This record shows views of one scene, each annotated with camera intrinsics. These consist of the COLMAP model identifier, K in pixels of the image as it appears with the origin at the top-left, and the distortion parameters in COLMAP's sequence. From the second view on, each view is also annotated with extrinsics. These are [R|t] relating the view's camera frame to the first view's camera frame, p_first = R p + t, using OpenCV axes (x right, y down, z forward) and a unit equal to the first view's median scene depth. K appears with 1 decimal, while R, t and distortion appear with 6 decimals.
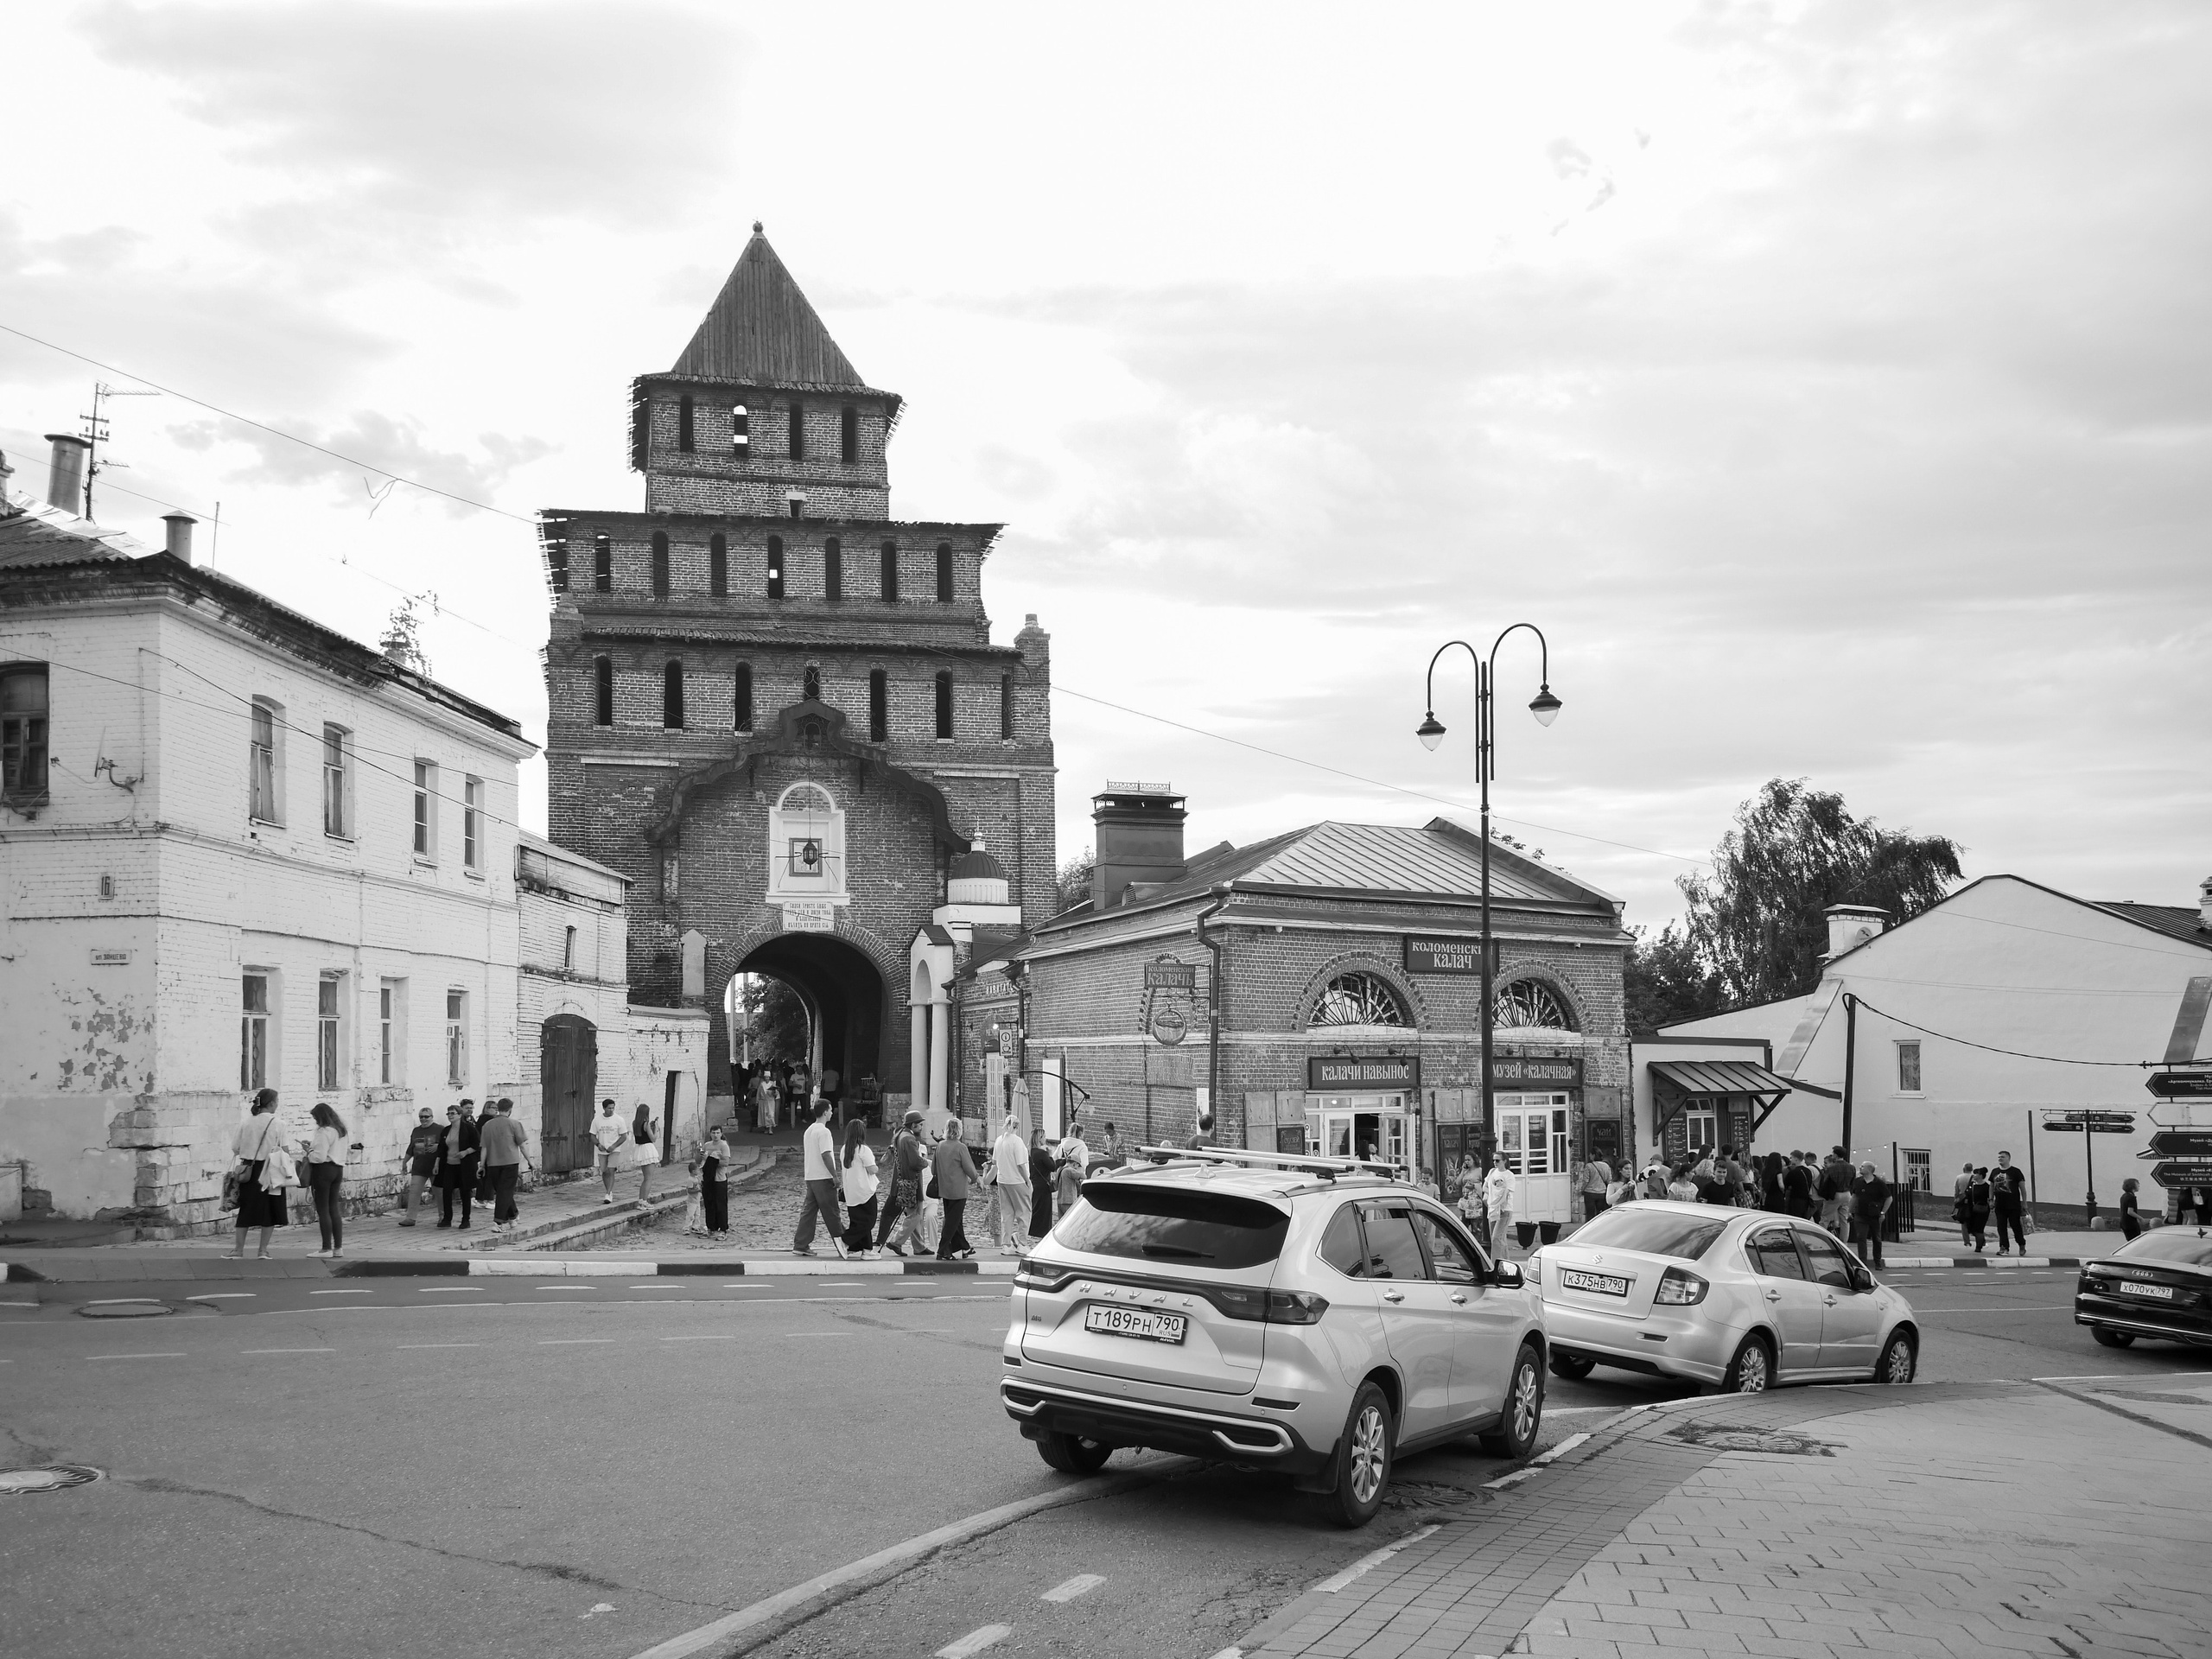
lens RADIAL K [[2003.6, 0, 1105.4], [0, 2003.6, 1029.4], [0, 0, 1]] dist [0.049652, 0.001115]
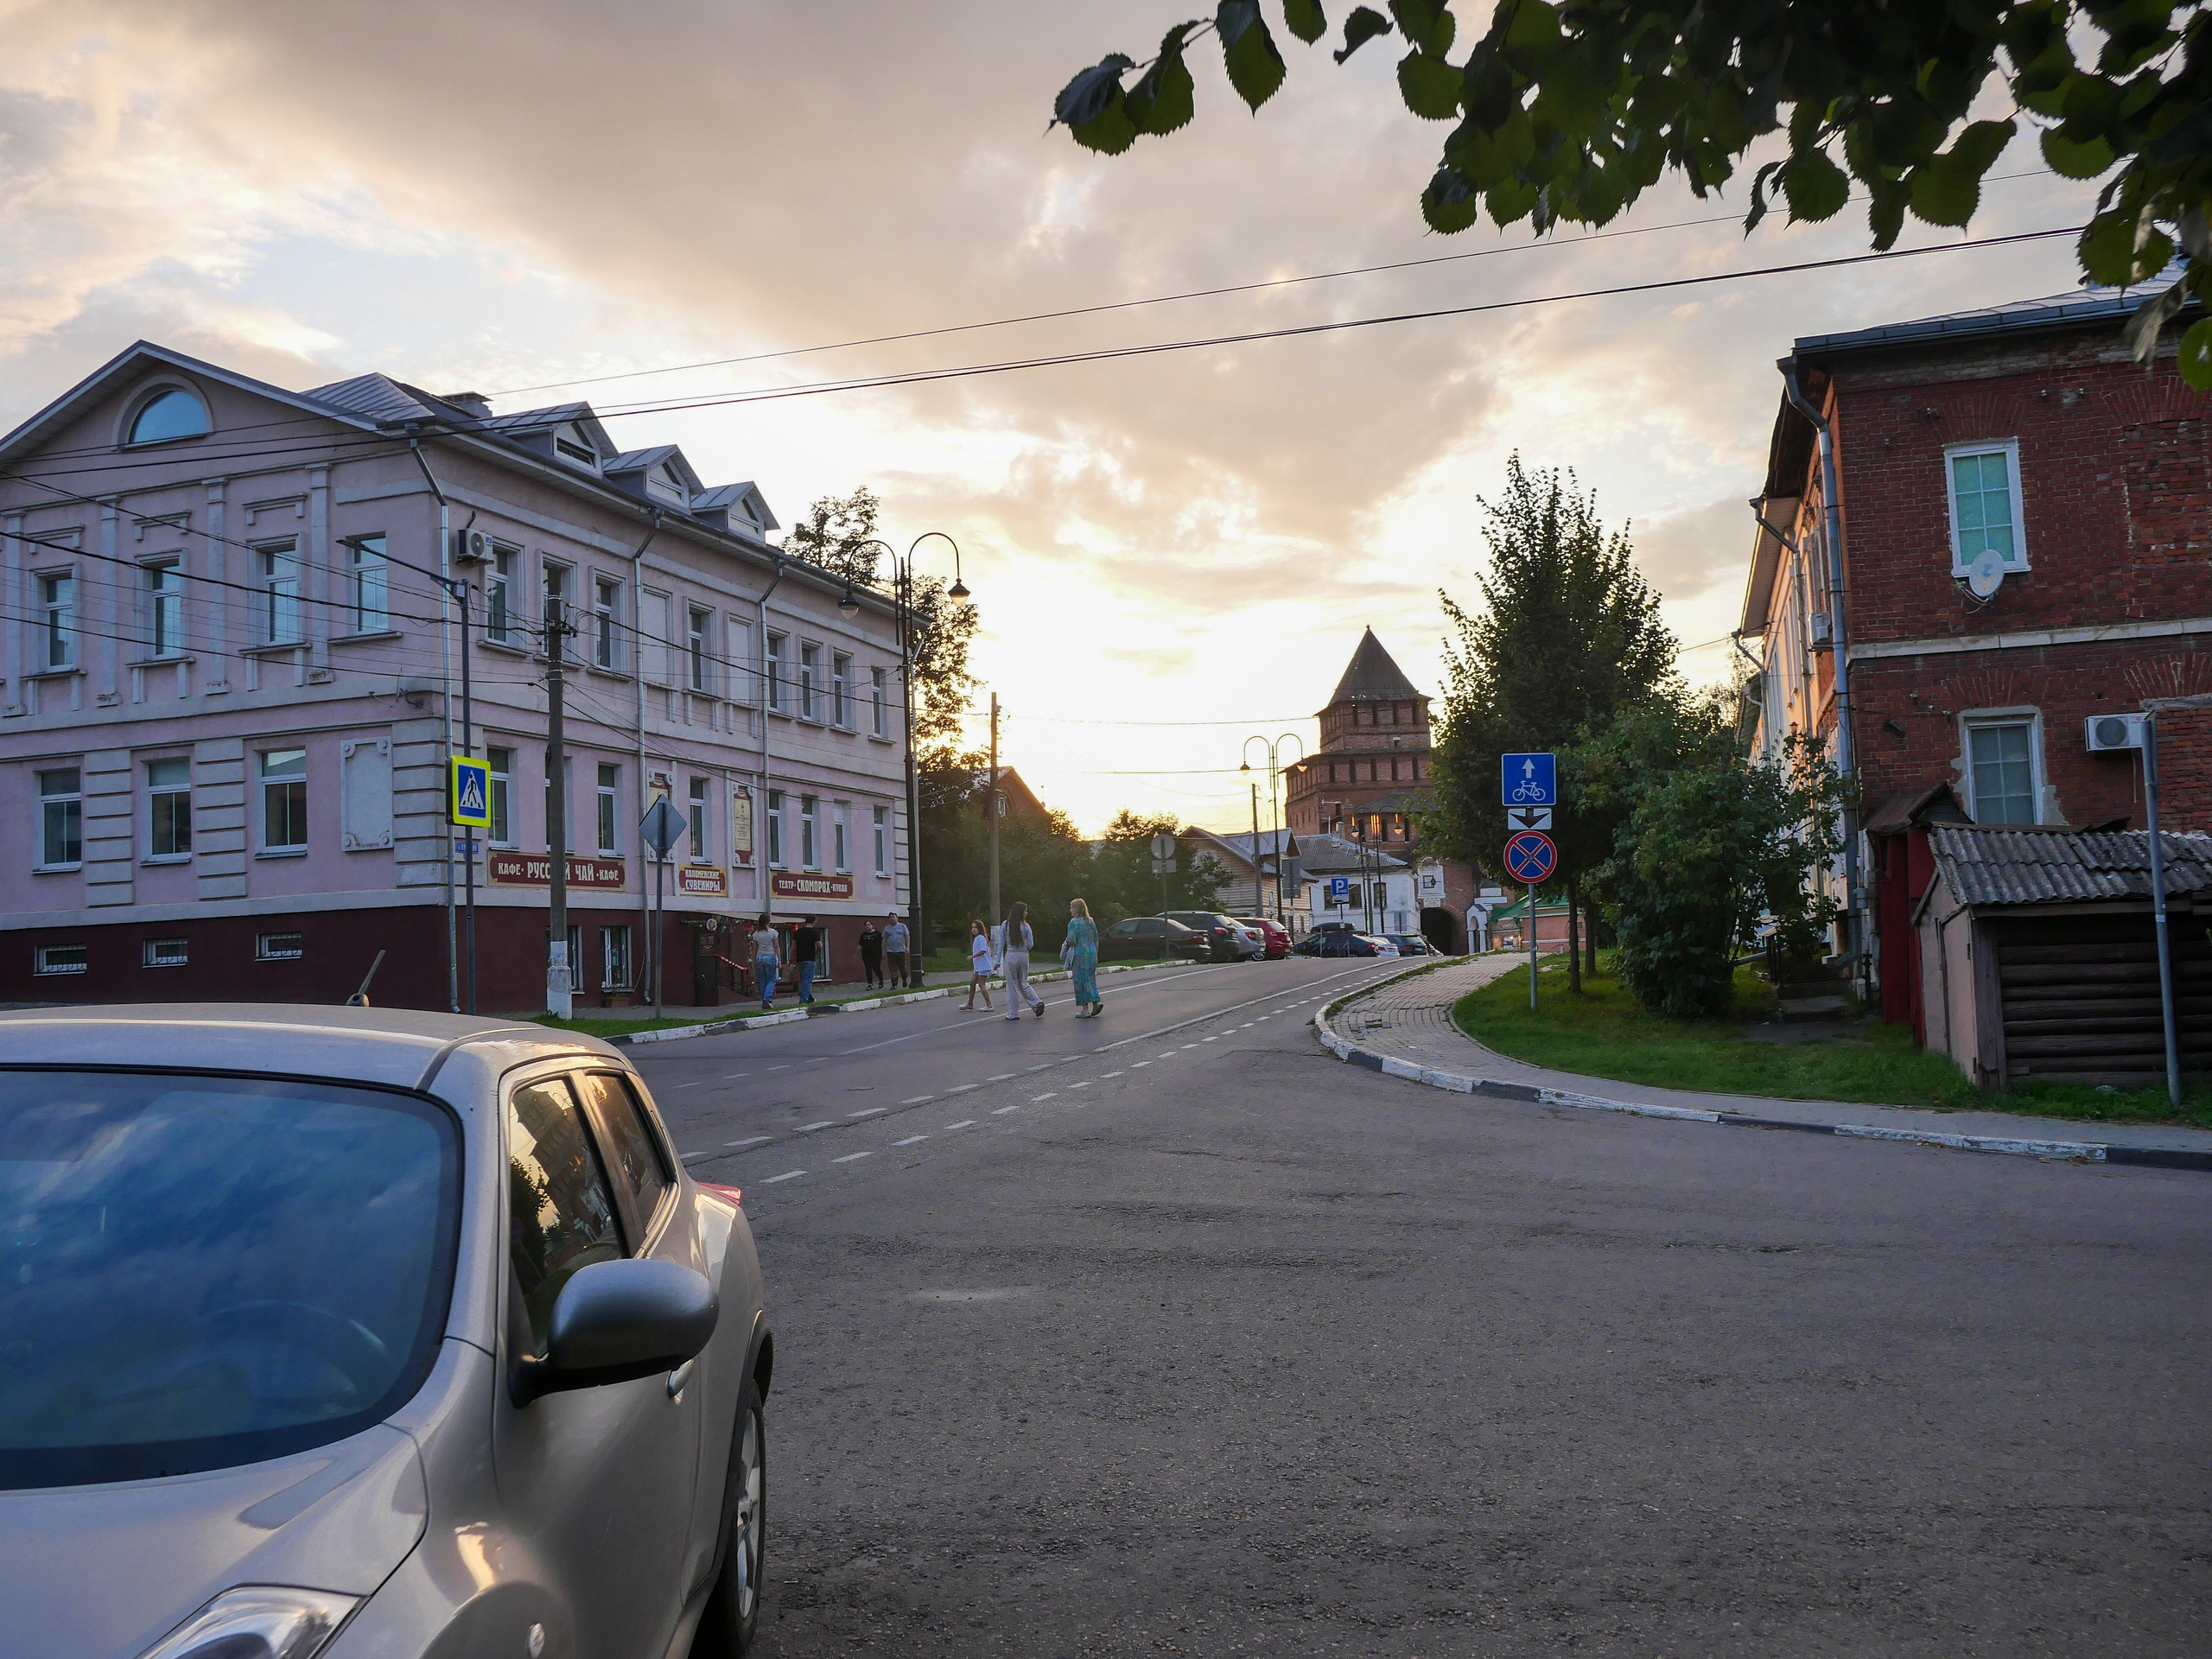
lens RADIAL K [[2009.8, 0, 1106.0], [0, 2009.8, 829.5], [0, 0, 1]] dist [-0.032690, 0.002755]
pose [[0.989591, -0.043628, -0.137139, -0.213651], [0.036560, 0.997891, -0.053641, -0.021283], [0.139190, 0.048069, 0.989098, -2.038404]]
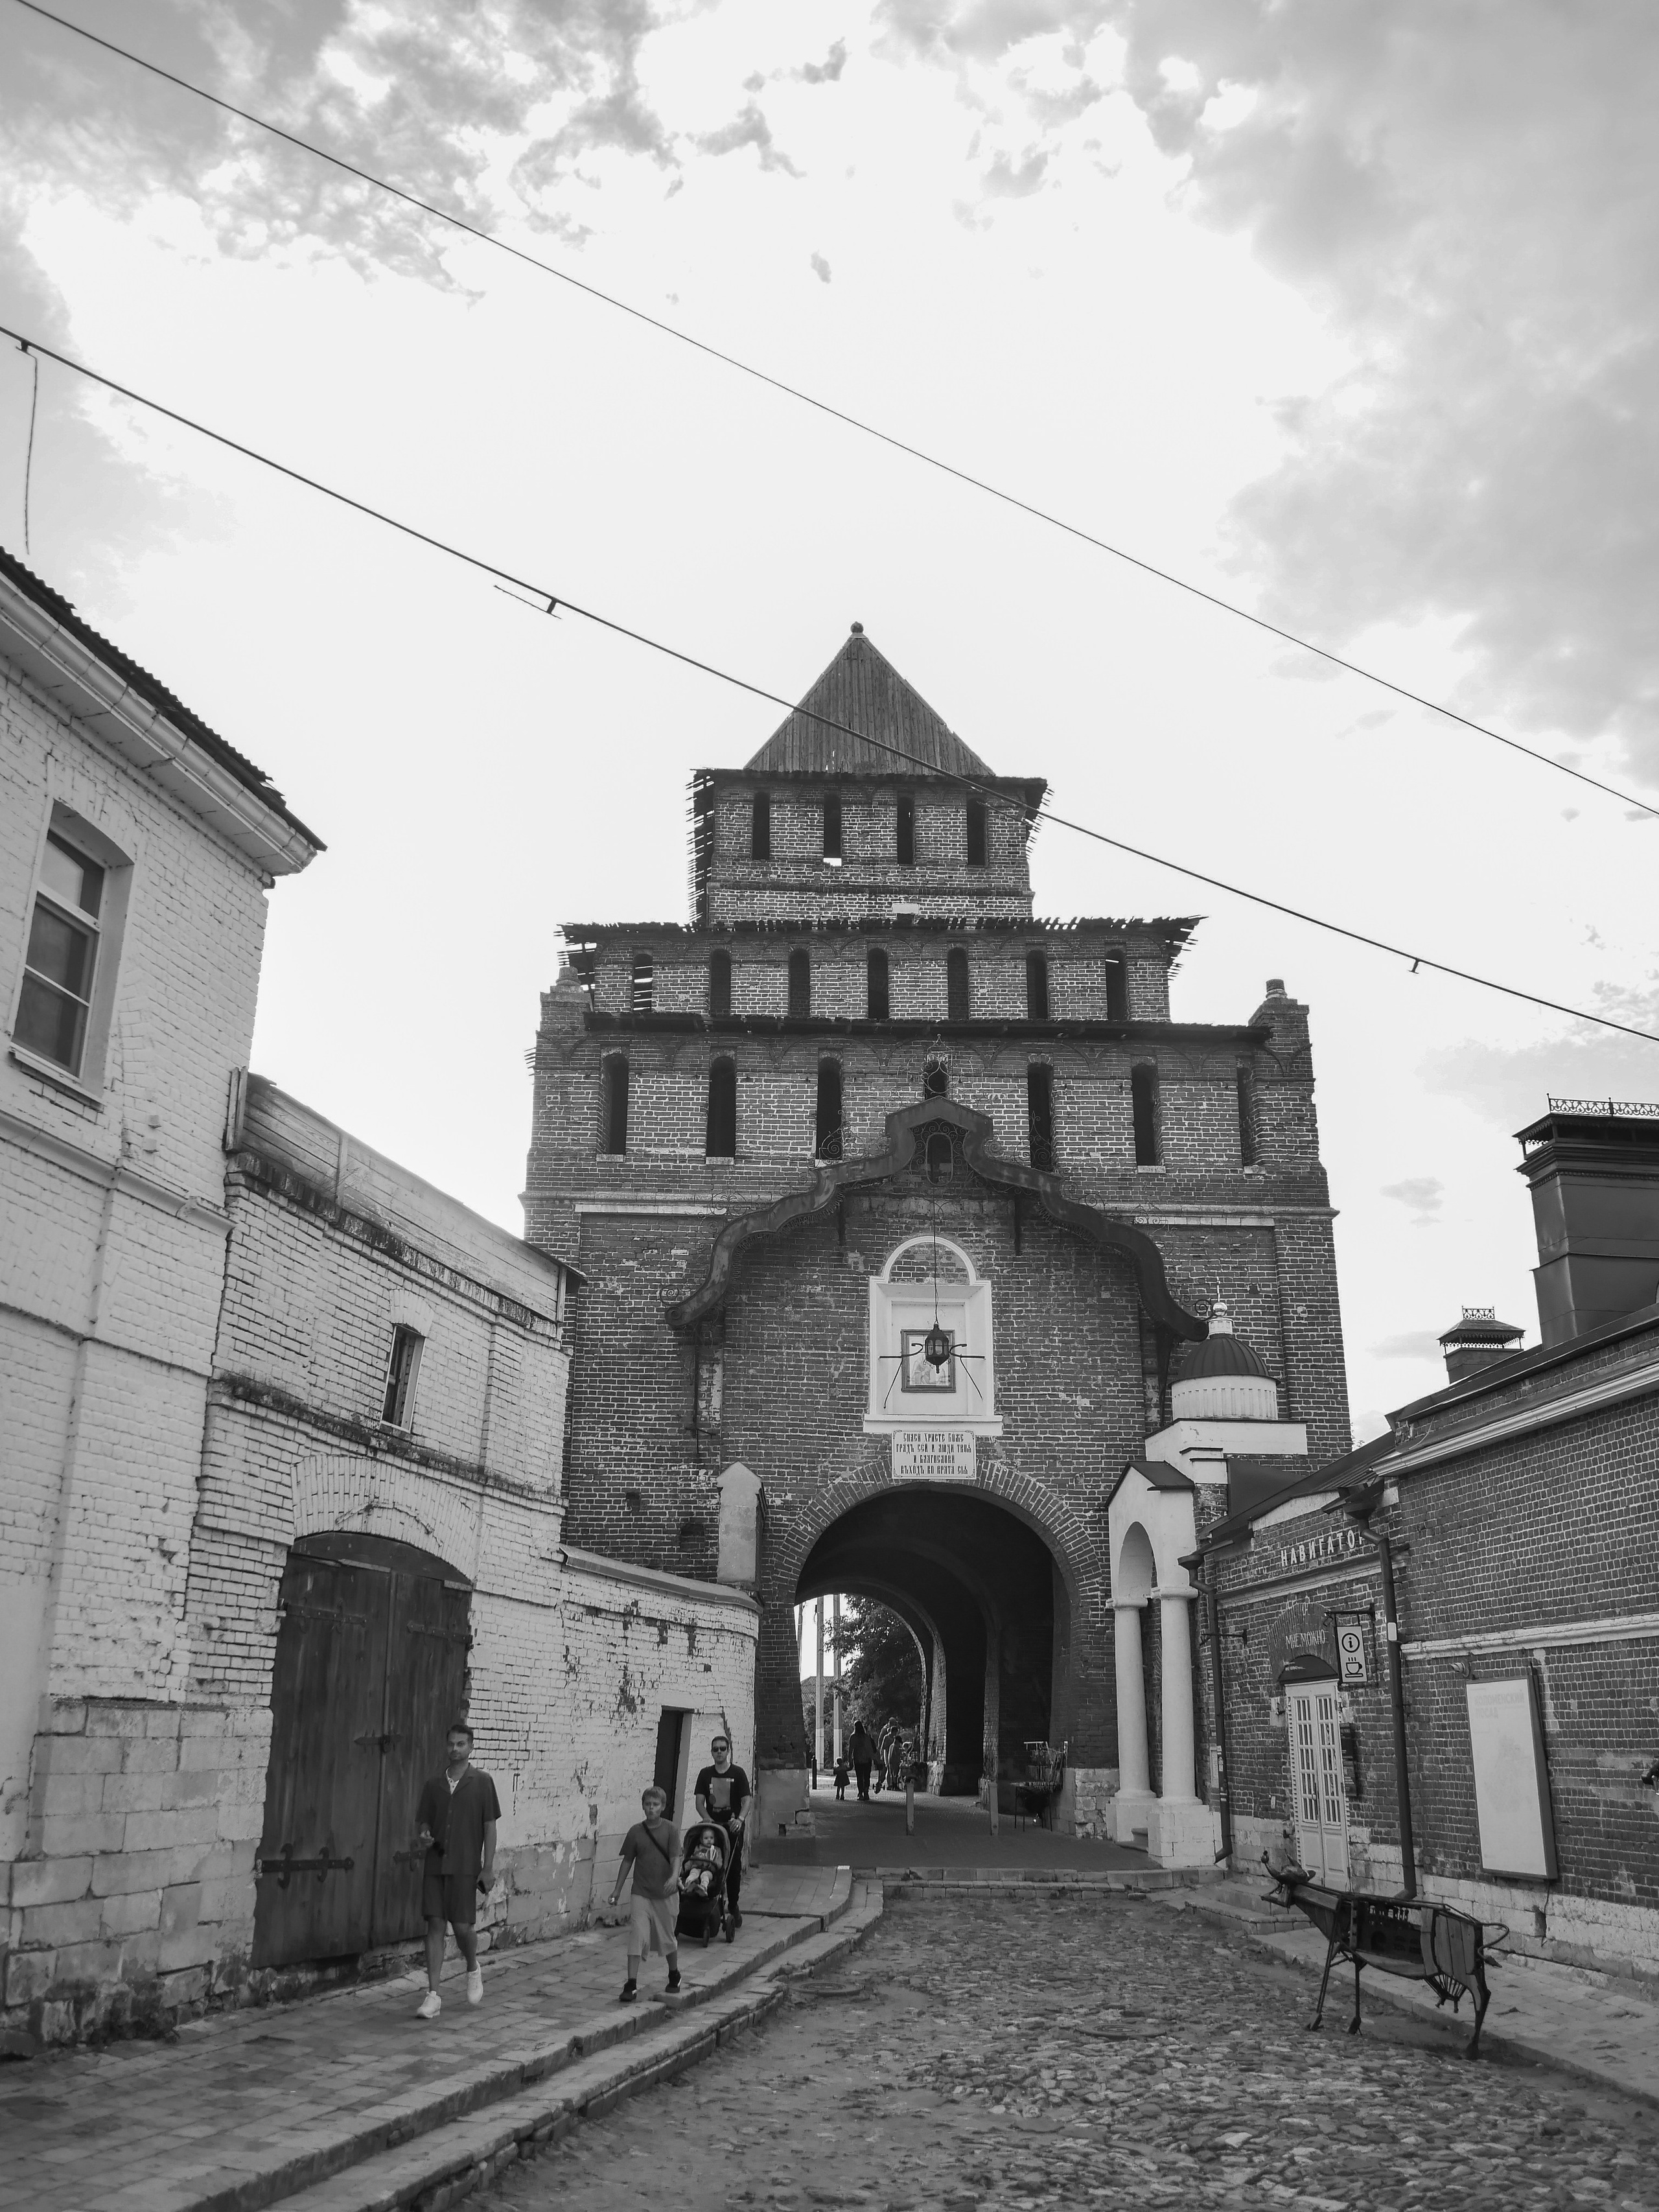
lens RADIAL K [[2009.7, 0, 829.5], [0, 2009.7, 1106.0], [0, 0, 1]] dist [-0.032690, 0.002755]
pose [[0.983143, -0.048235, -0.176361, -0.068462], [-0.004913, 0.957257, -0.289197, 0.016725], [0.182772, 0.285188, 0.940884, 0.404269]]
